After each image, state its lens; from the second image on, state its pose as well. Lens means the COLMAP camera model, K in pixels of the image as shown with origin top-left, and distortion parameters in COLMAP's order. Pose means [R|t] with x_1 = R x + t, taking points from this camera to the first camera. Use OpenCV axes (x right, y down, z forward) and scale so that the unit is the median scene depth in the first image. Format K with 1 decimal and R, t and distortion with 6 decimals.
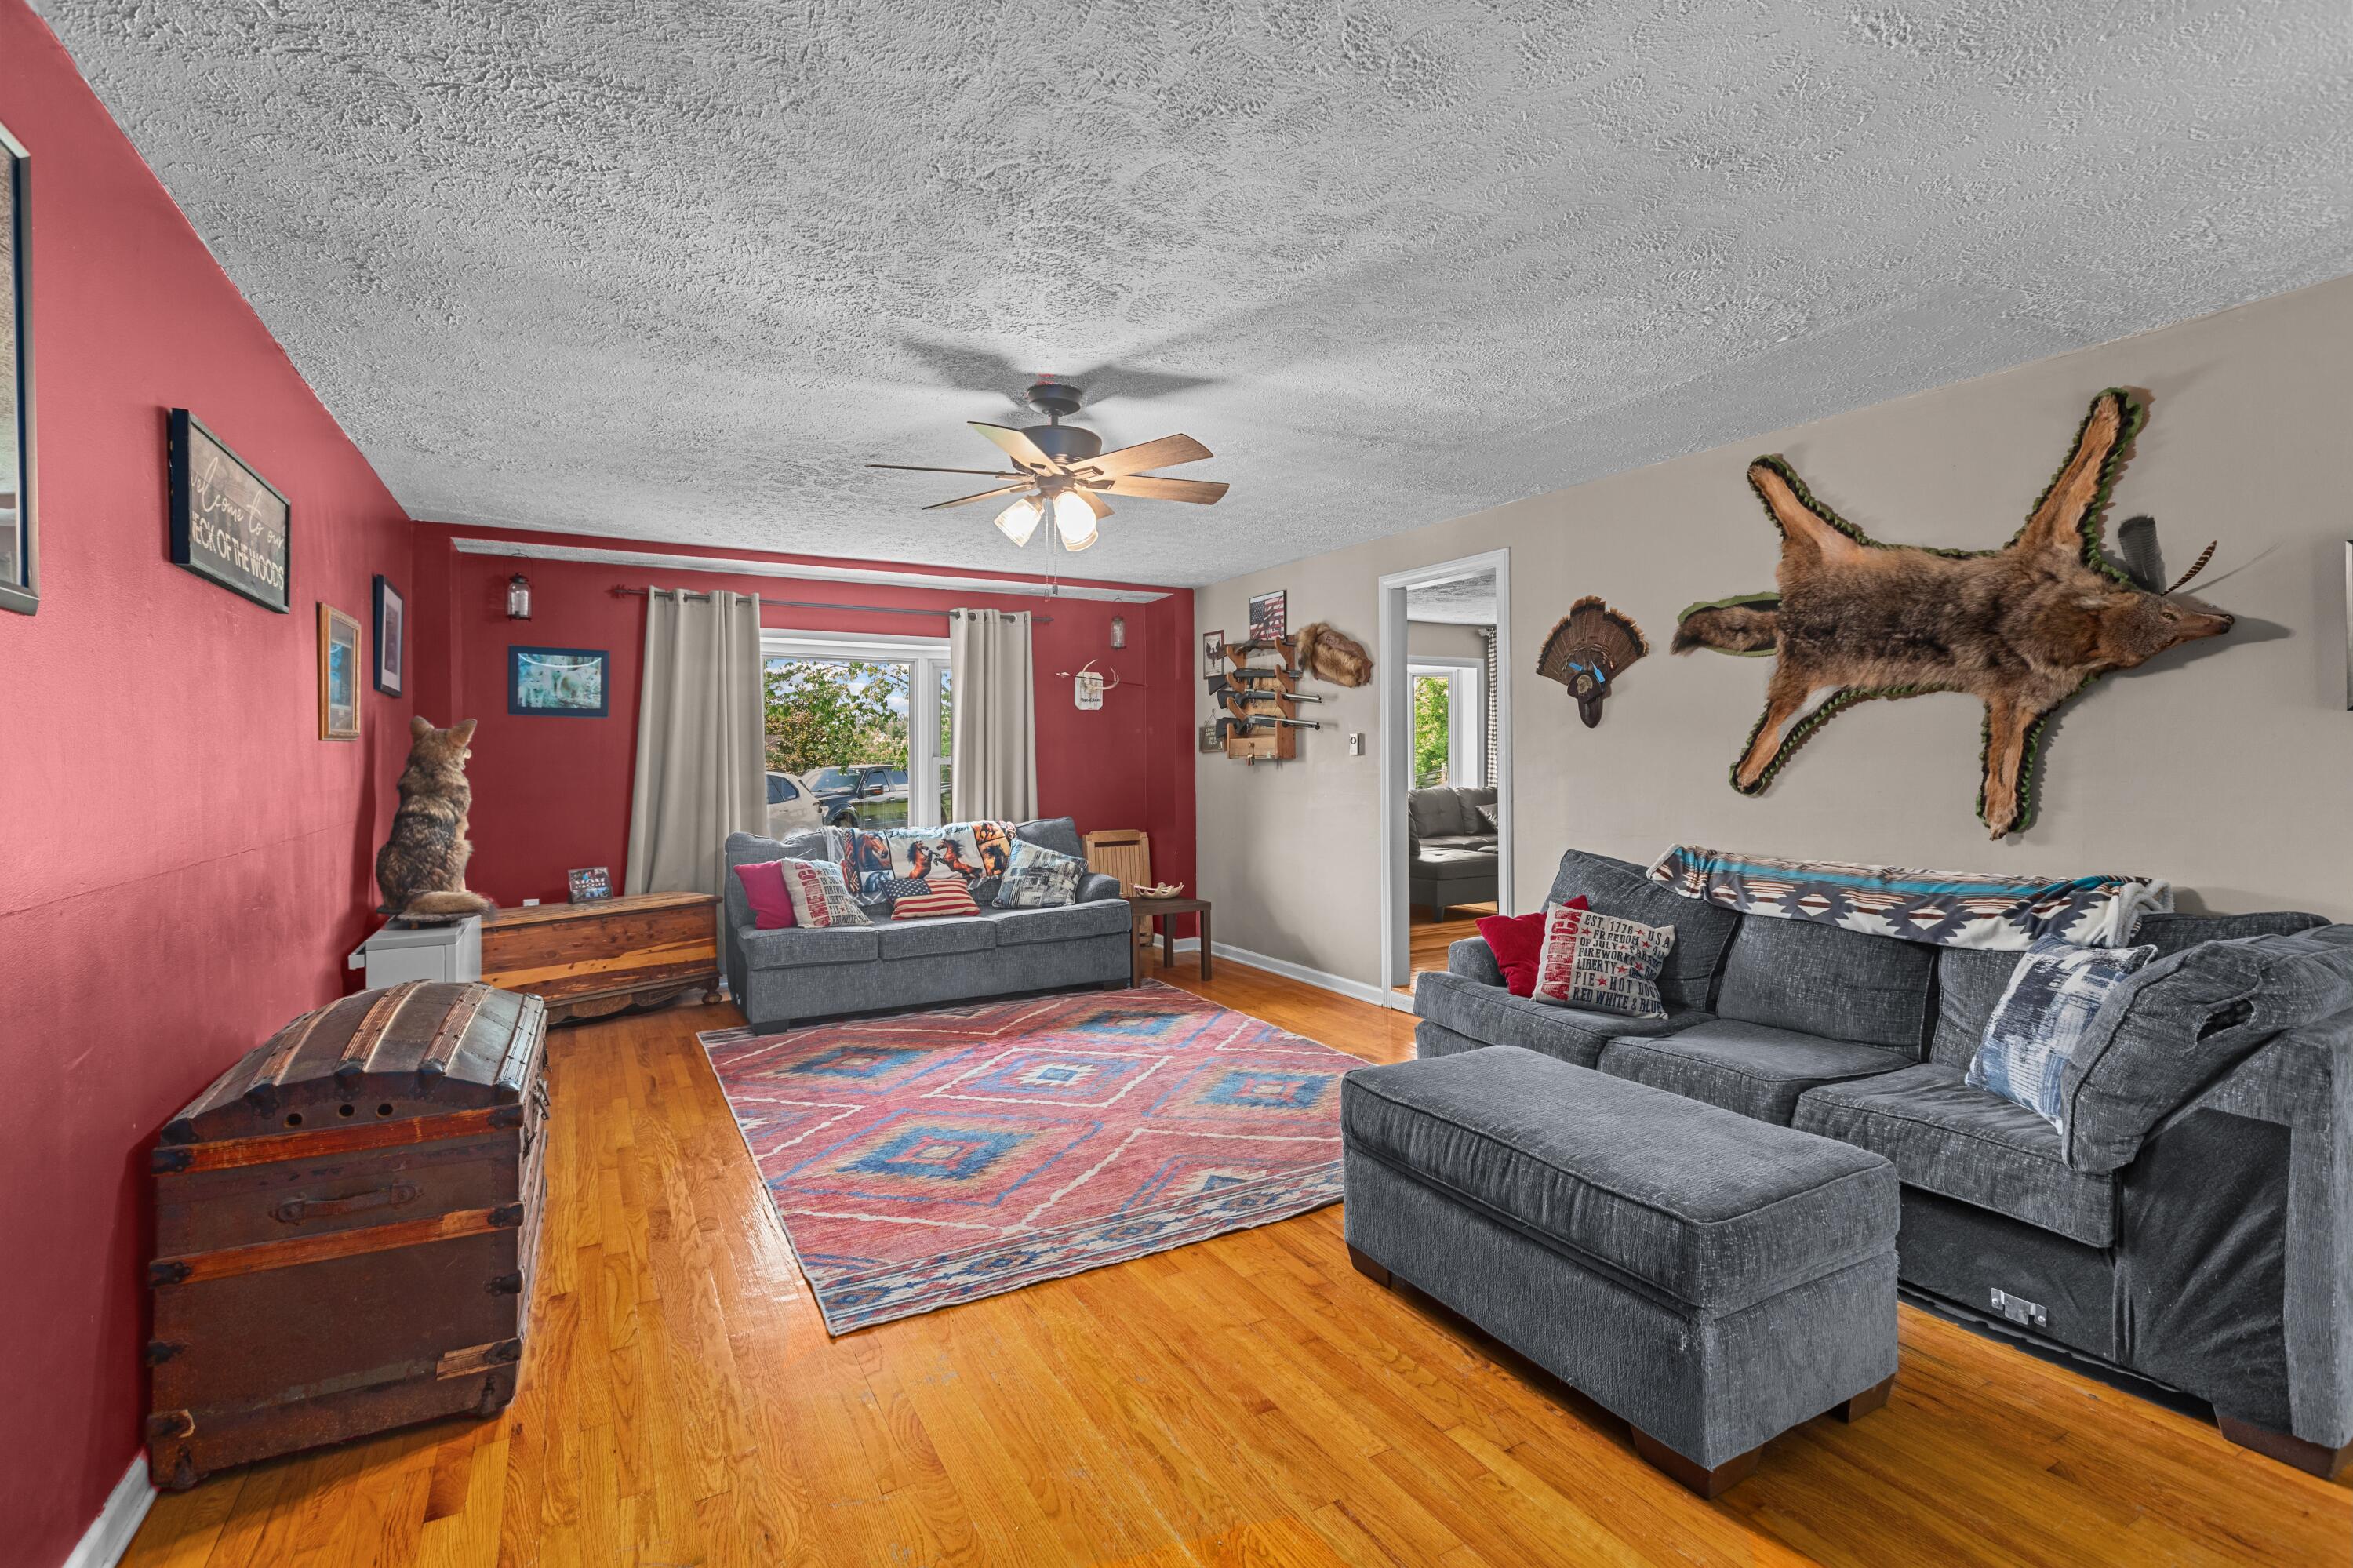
lens RADIAL K [[1068.6, 0, 1185.6], [0, 1068.6, 758.4], [0, 0, 1]] dist [0.001489, -0.000096]
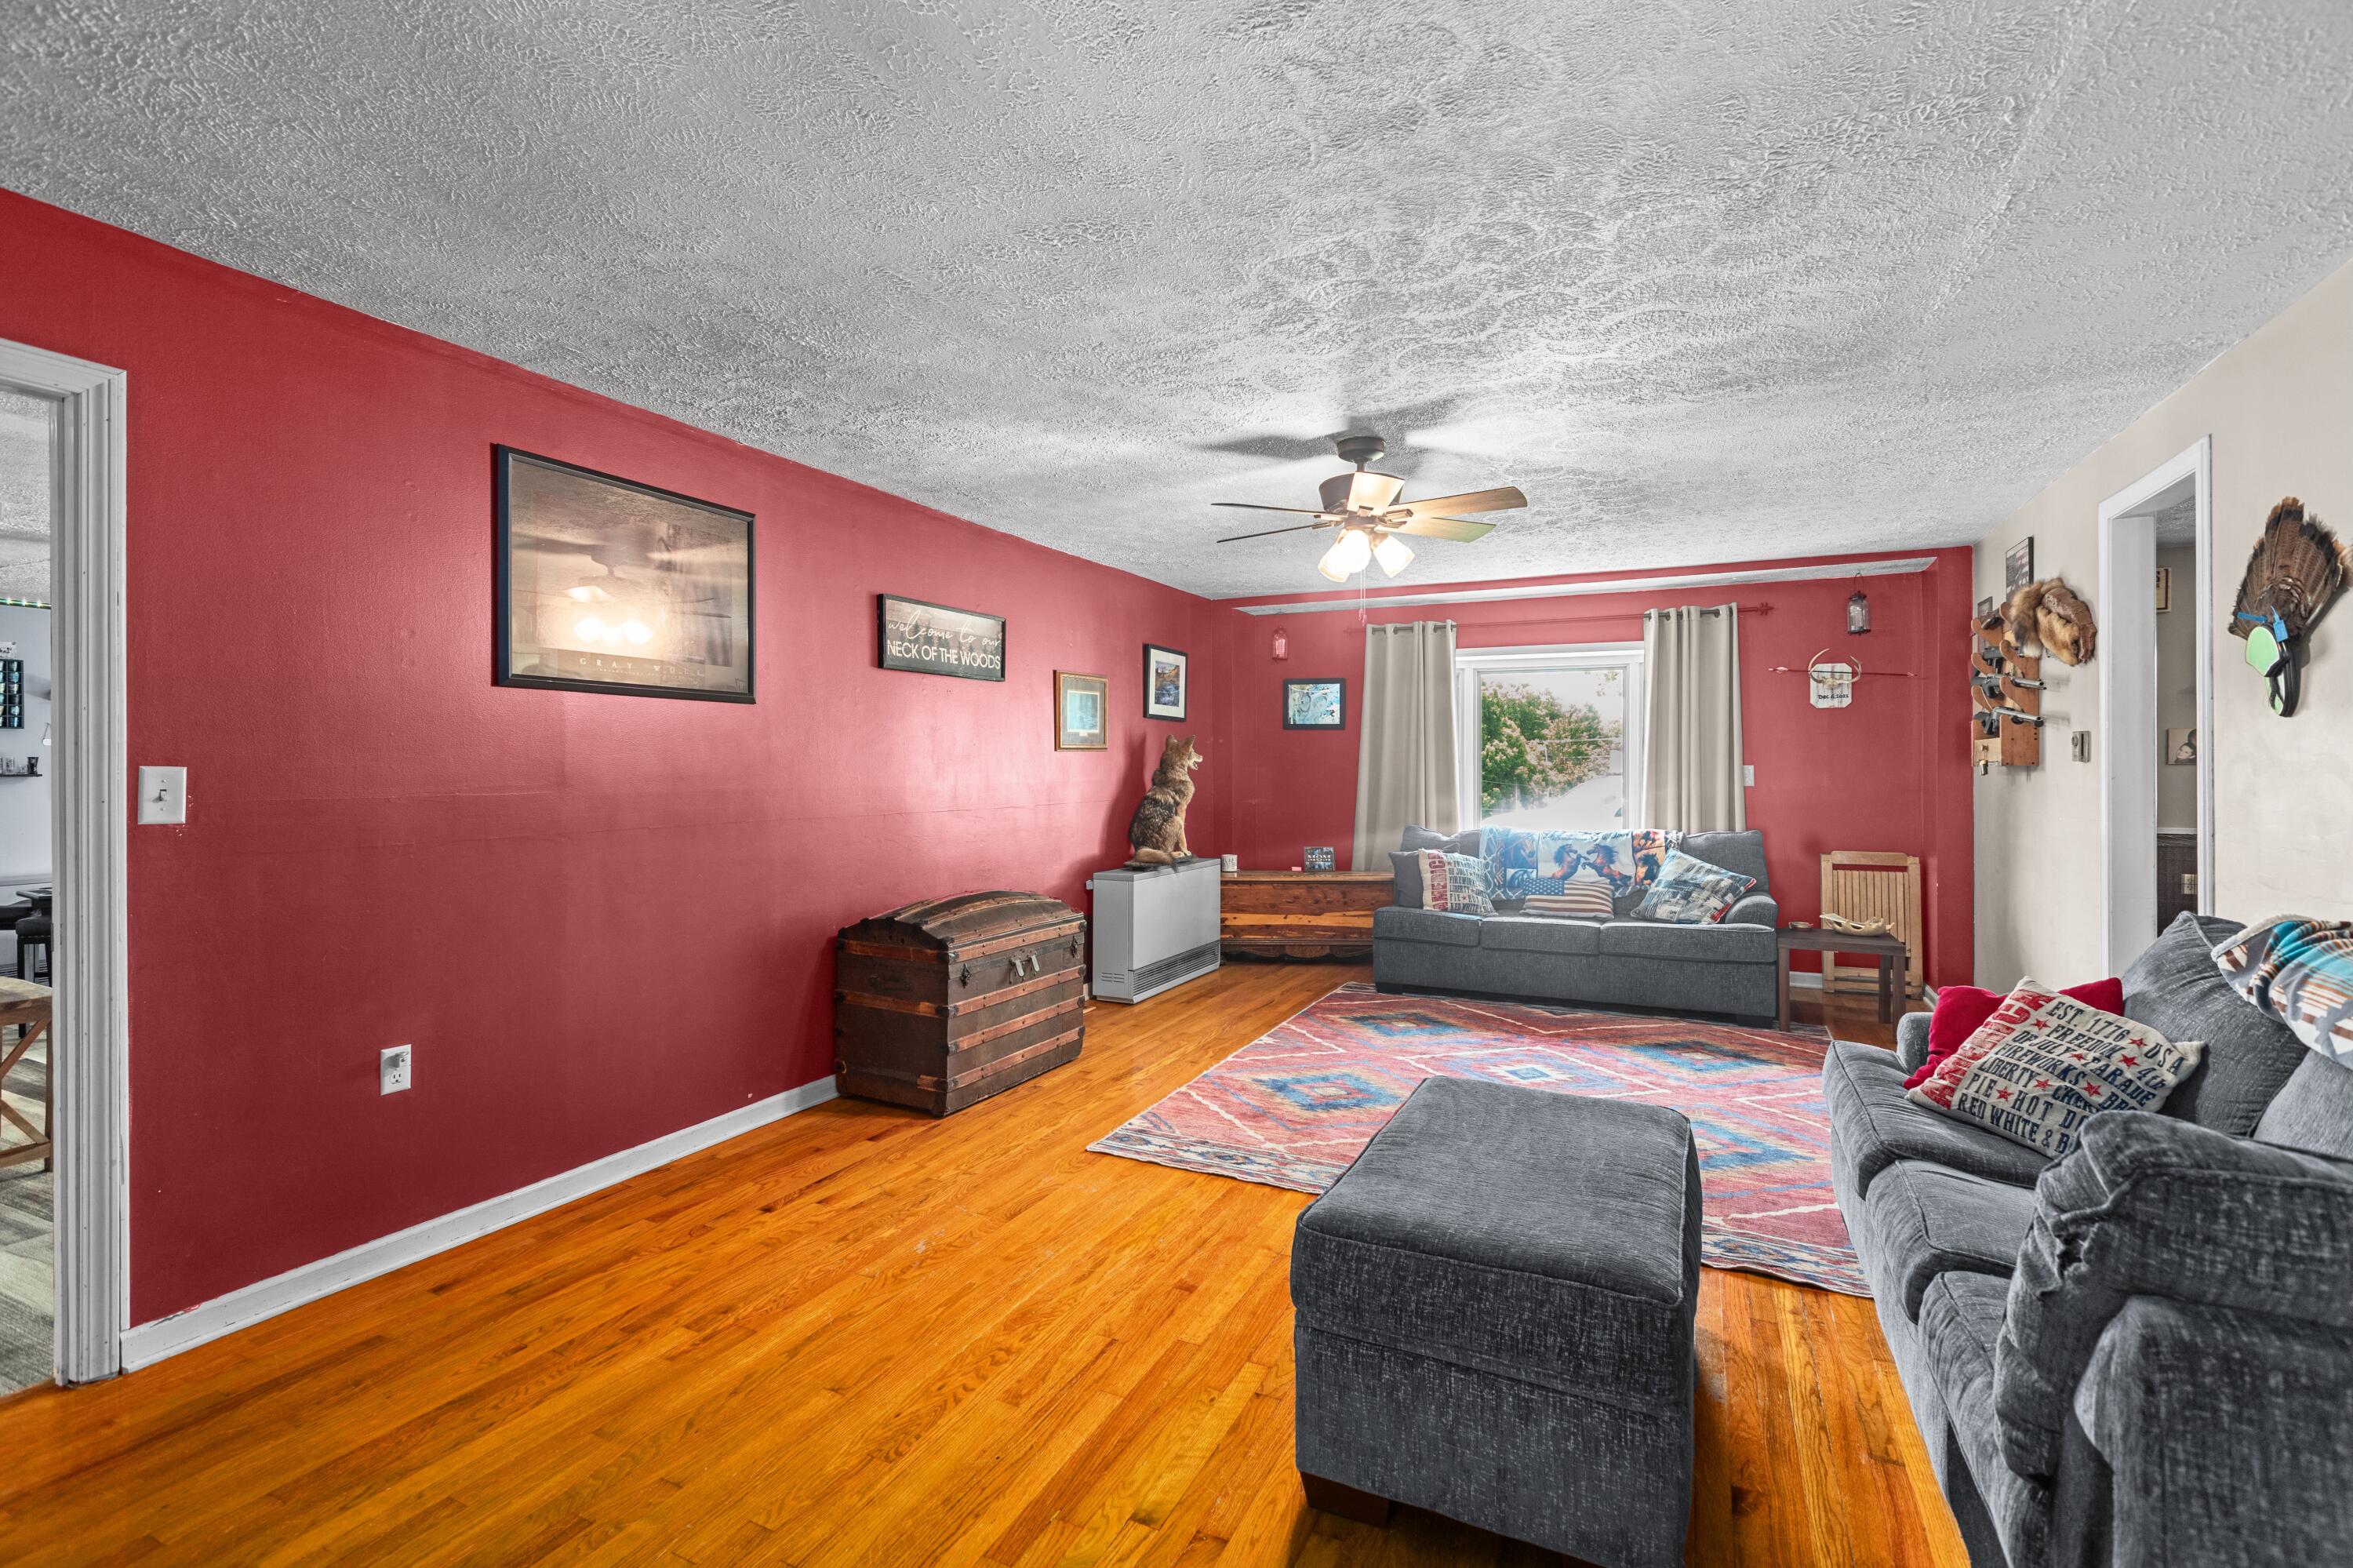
lens RADIAL K [[1068.6, 0, 1164.1], [0, 1068.6, 772.3], [0, 0, 1]] dist [0.001489, -0.000096]
pose [[0.561249, 0.011449, -0.827568, 0.534329], [-0.004229, 0.999931, 0.010966, -0.001861], [0.827636, -0.002655, 0.561259, 0.141476]]
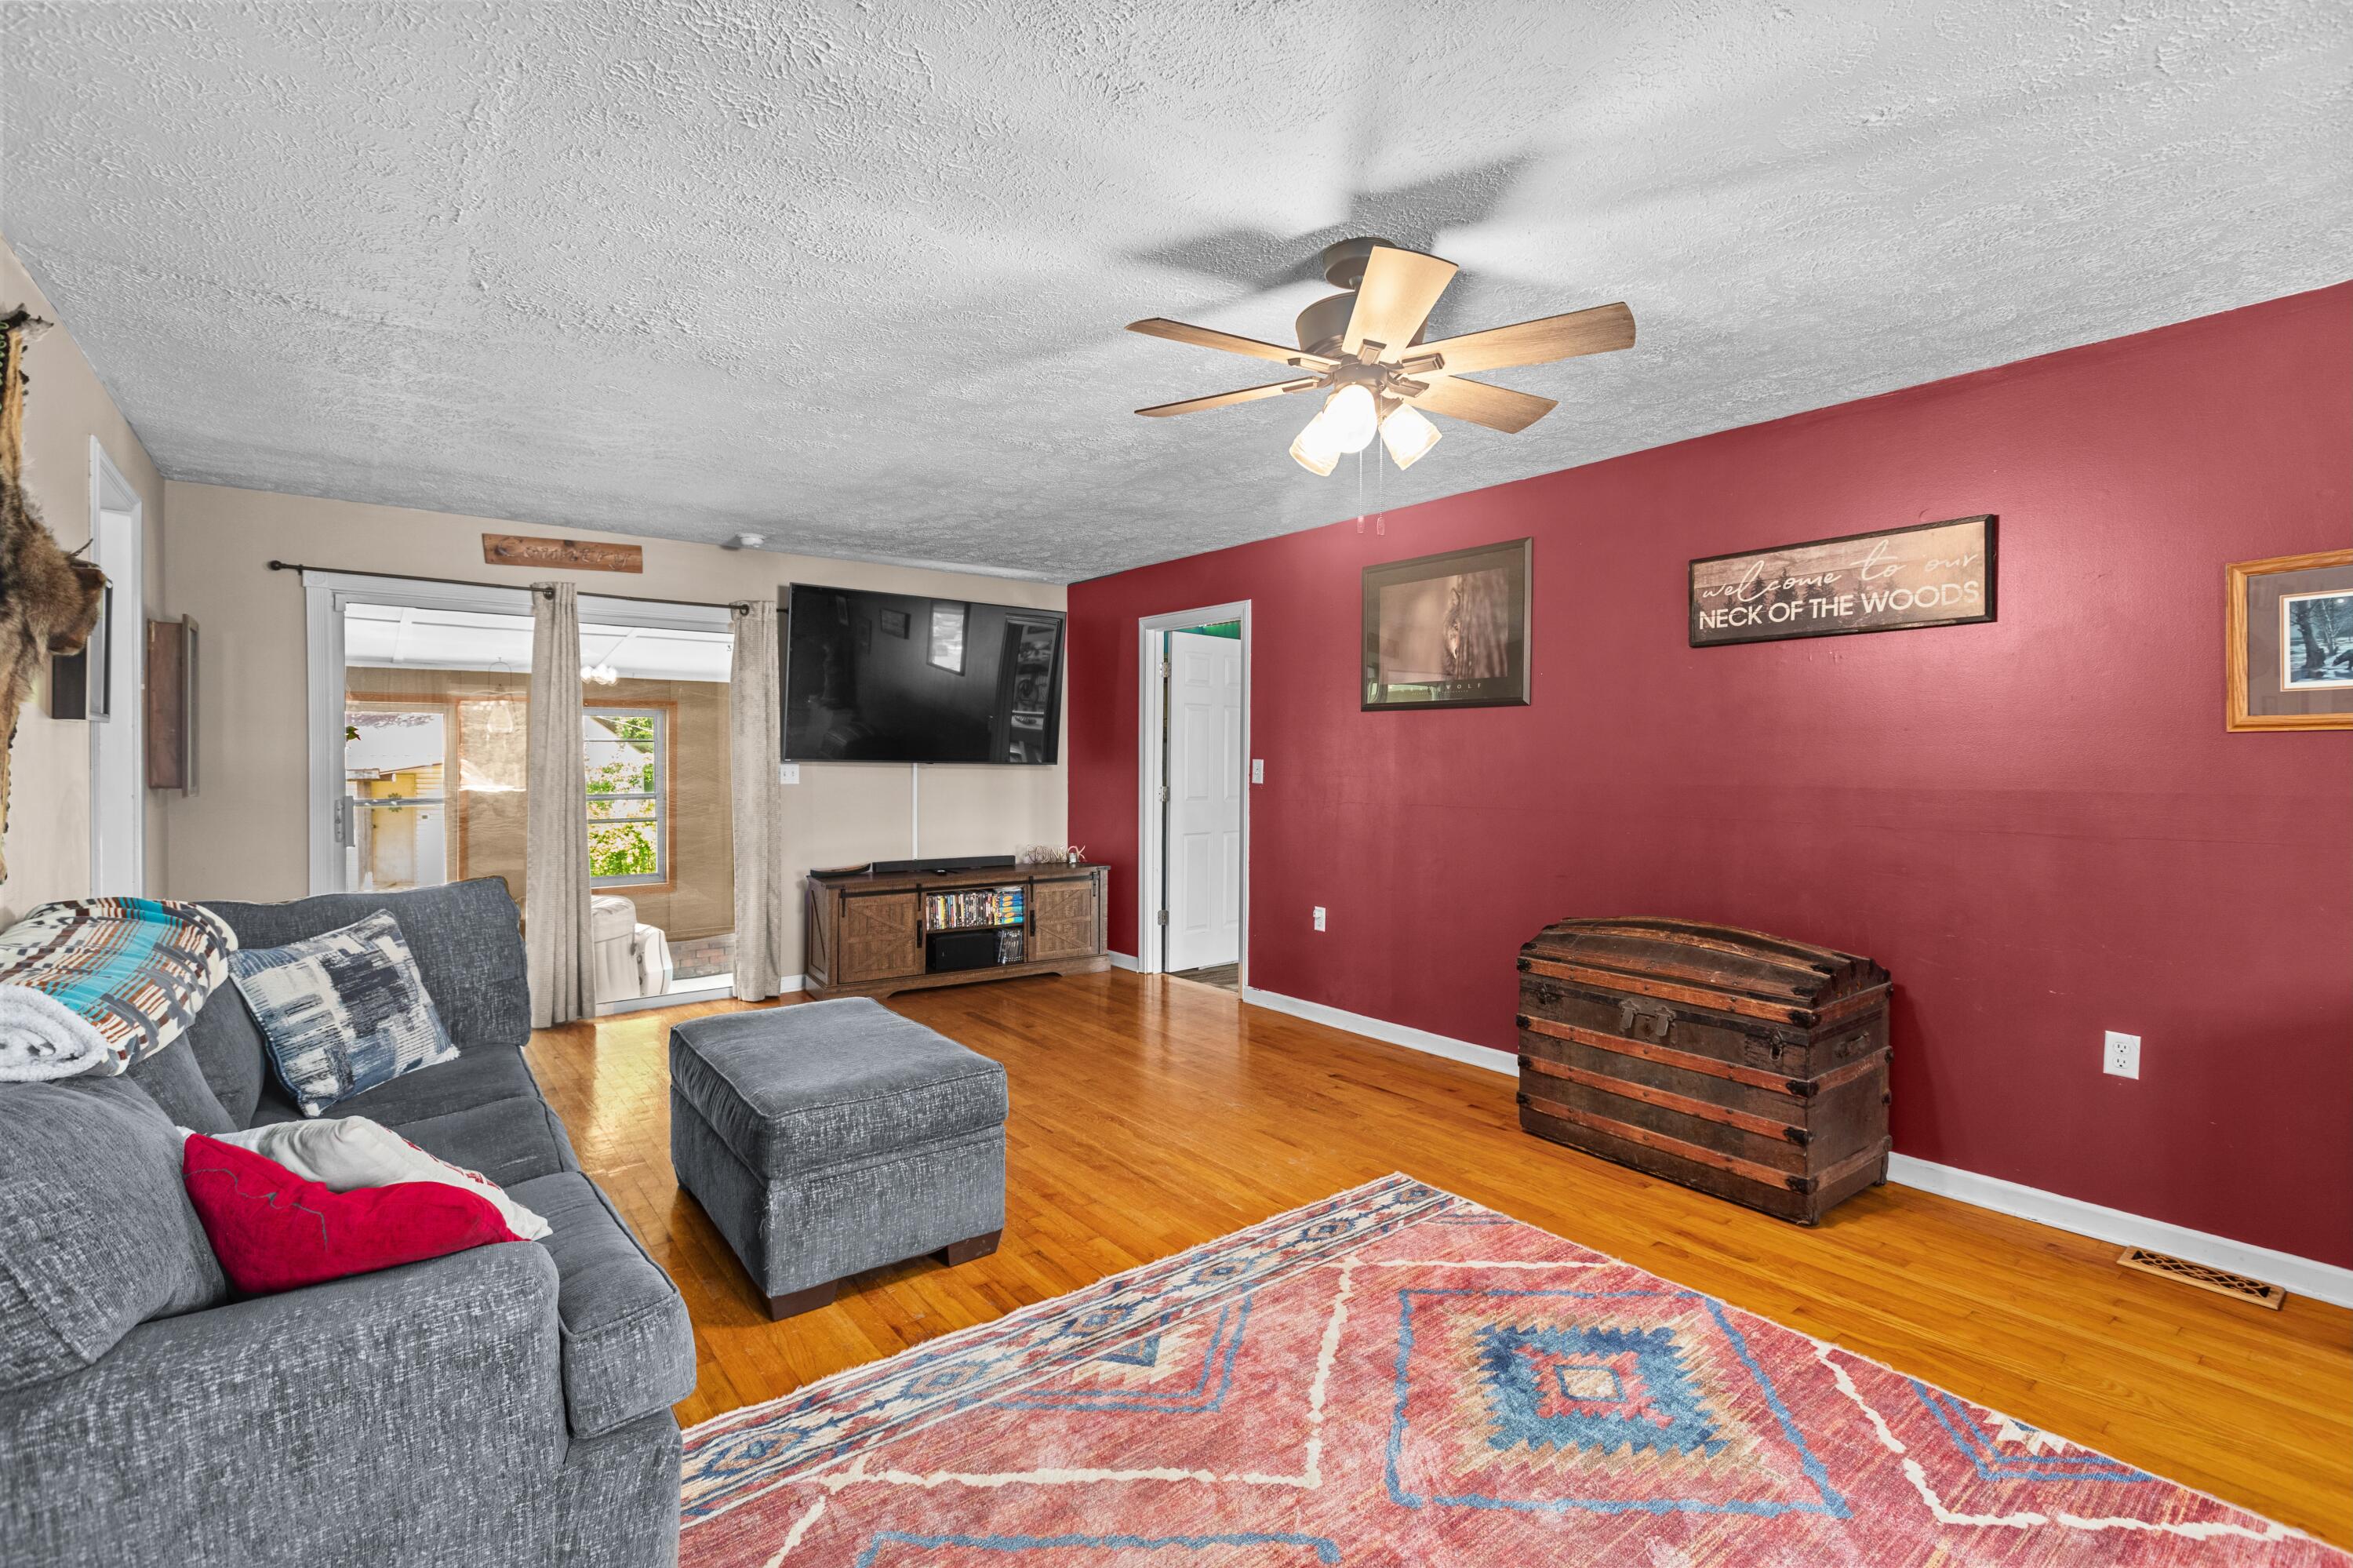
lens RADIAL K [[1068.6, 0, 1189.7], [0, 1068.6, 780.1], [0, 0, 1]] dist [0.001489, -0.000096]
pose [[-0.989077, 0.007836, -0.147189, 0.076152], [0.004408, 0.999712, 0.023607, -0.002587], [0.147331, 0.022700, -0.988827, 1.292219]]
